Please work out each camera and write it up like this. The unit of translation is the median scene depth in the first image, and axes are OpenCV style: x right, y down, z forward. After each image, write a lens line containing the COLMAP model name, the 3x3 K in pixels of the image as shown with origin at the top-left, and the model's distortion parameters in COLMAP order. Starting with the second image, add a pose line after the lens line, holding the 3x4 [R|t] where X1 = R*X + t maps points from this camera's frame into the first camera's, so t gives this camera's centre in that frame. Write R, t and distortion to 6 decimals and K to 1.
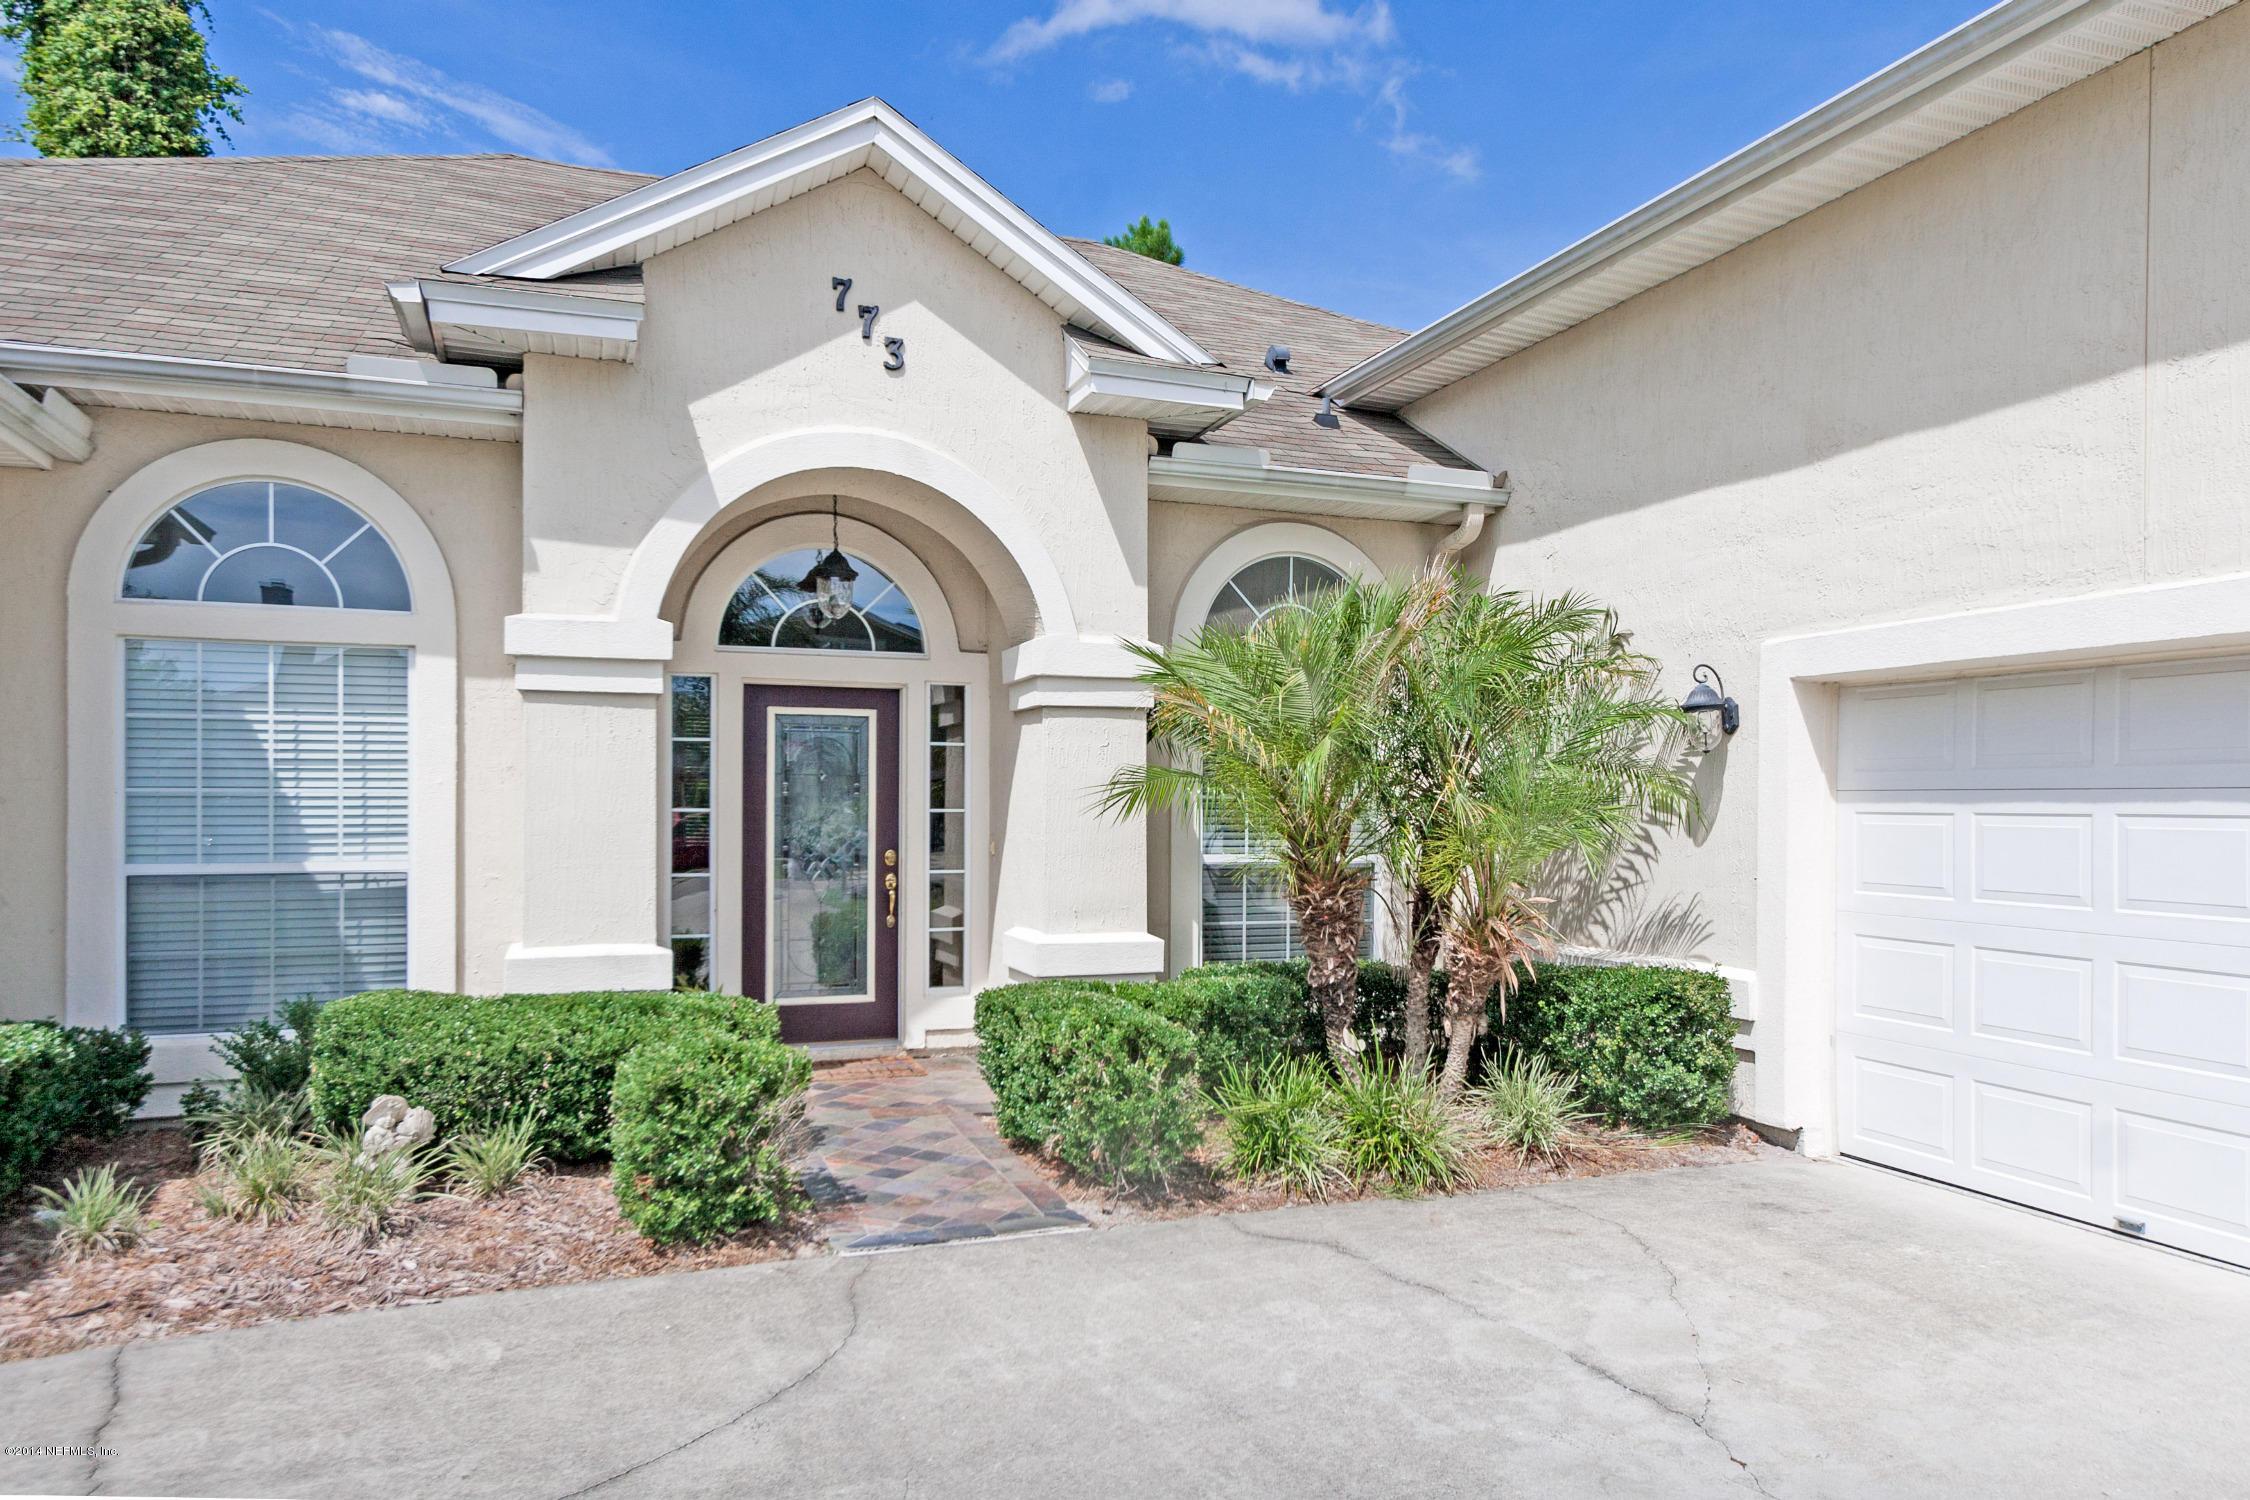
lens RADIAL K [[1366.1, 0, 1128.1], [0, 1366.1, 819.9], [0, 0, 1]] dist [0.049927, 0.001394]
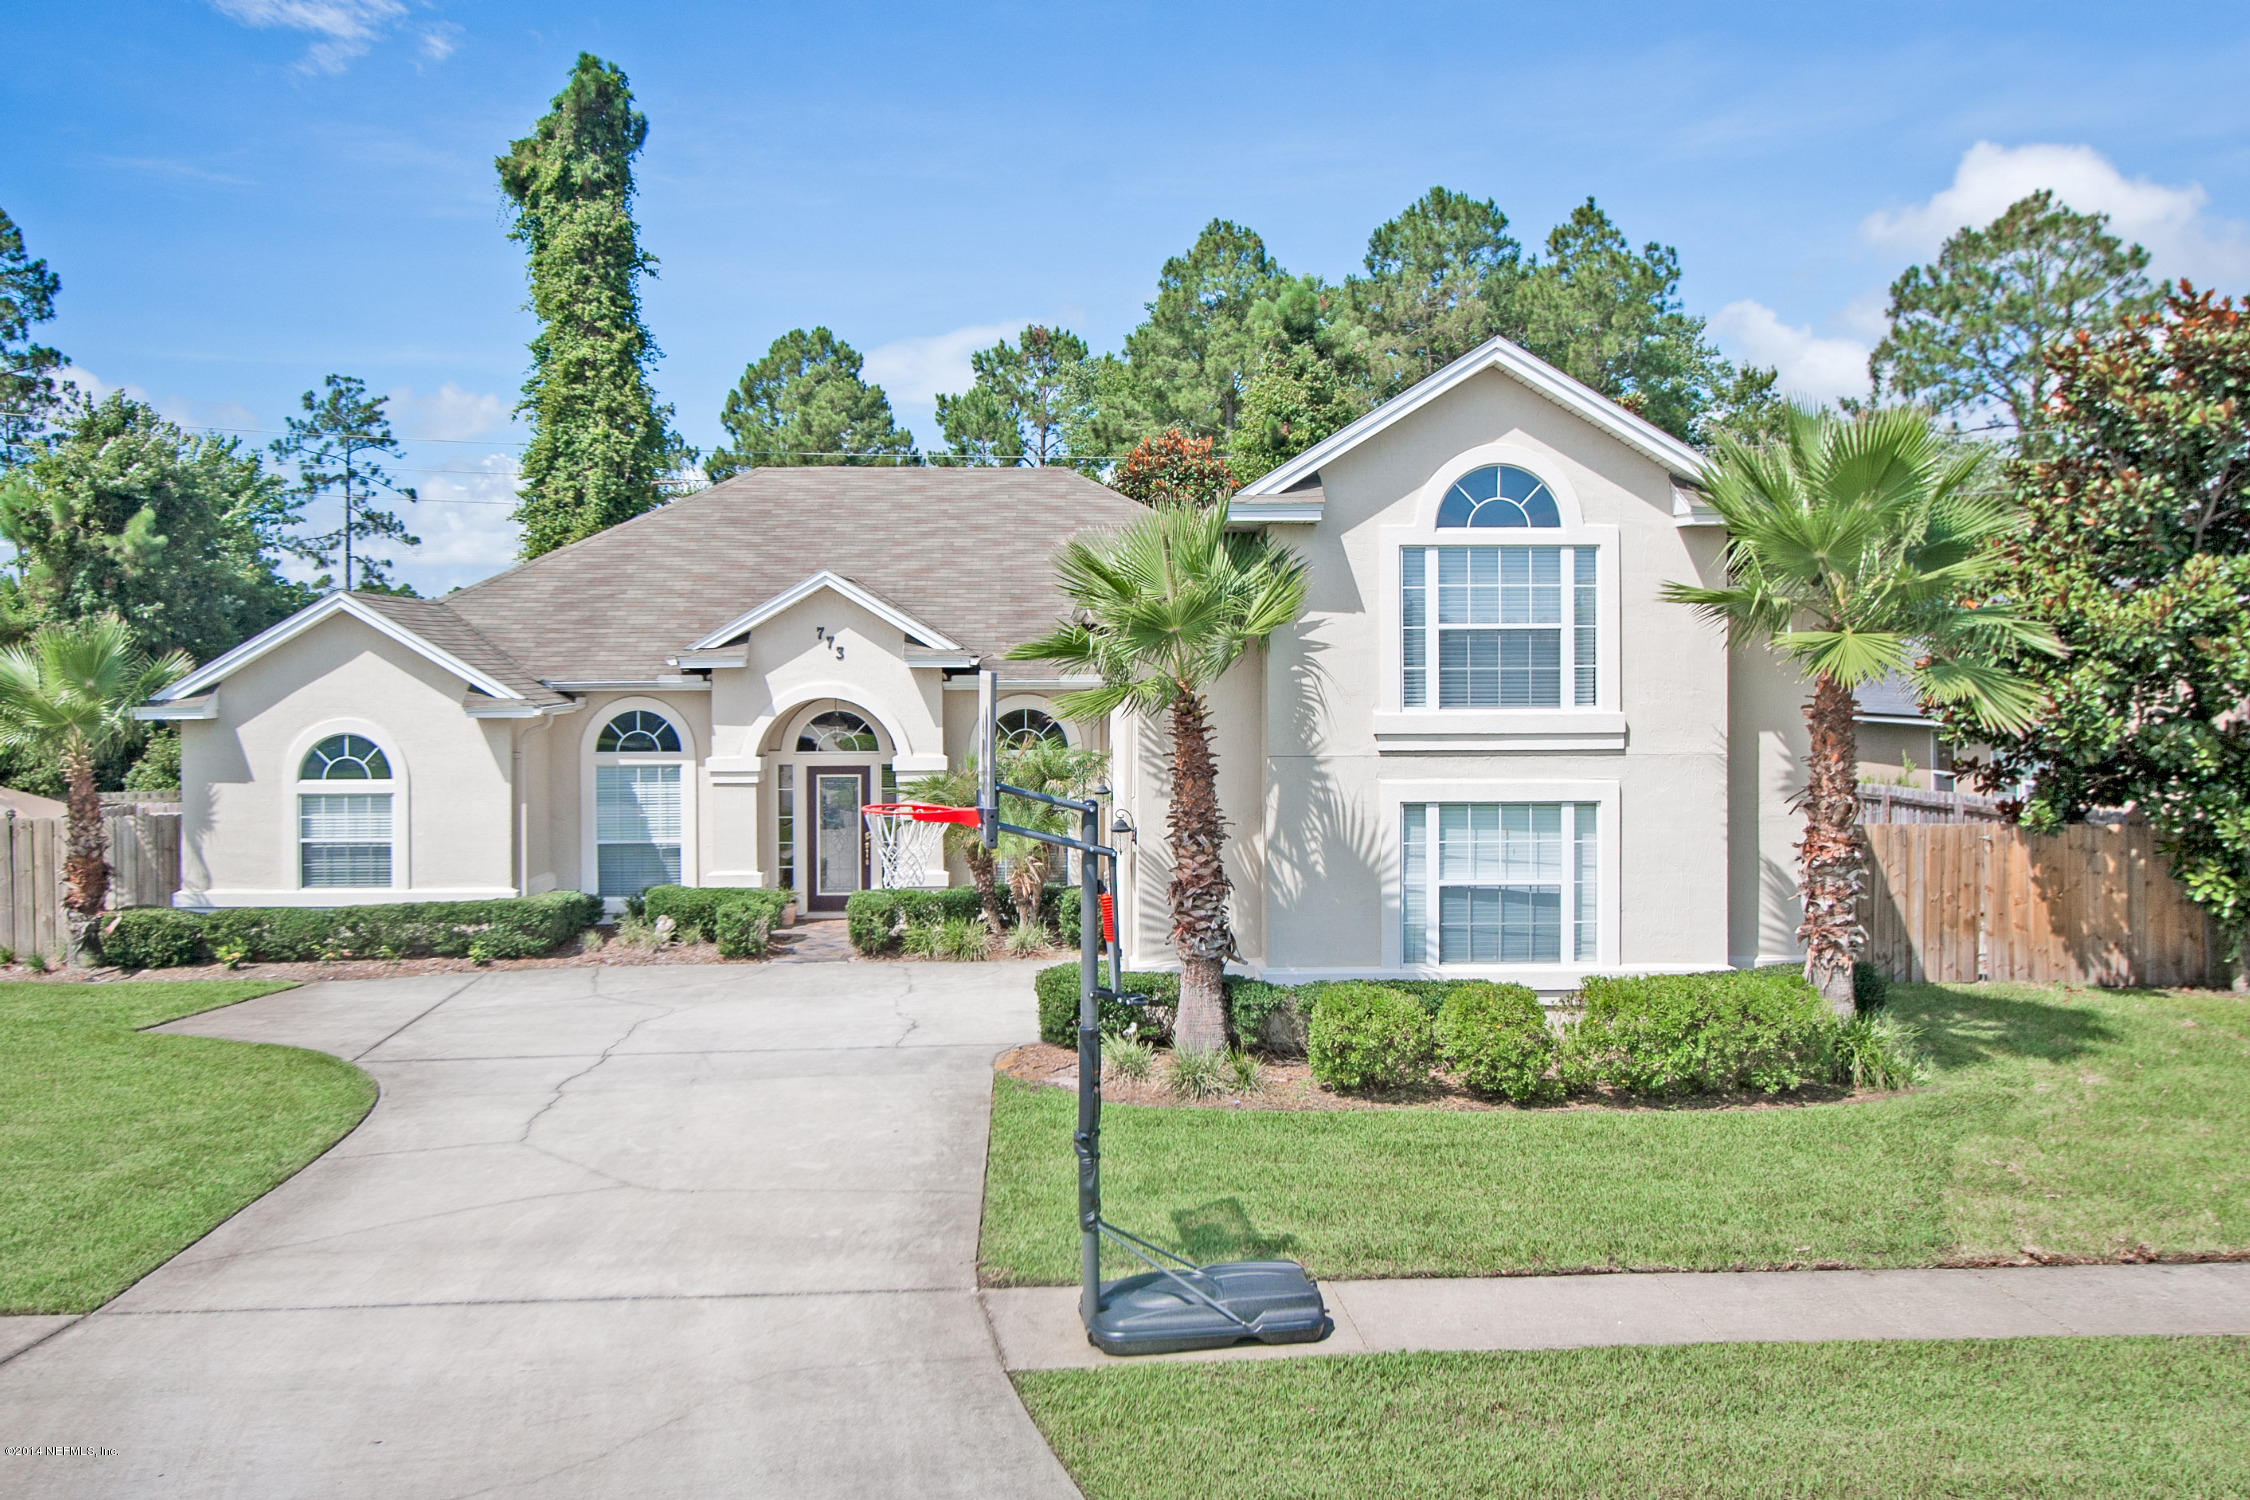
lens RADIAL K [[1856.8, 0, 1125.0], [0, 1856.8, 750.0], [0, 0, 1]] dist [0.271955, -0.000380]
pose [[0.940168, 0.007280, -0.340633, 1.693815], [0.003592, 0.999504, 0.031277, -0.278903], [0.340692, -0.030629, 0.939676, -2.376300]]
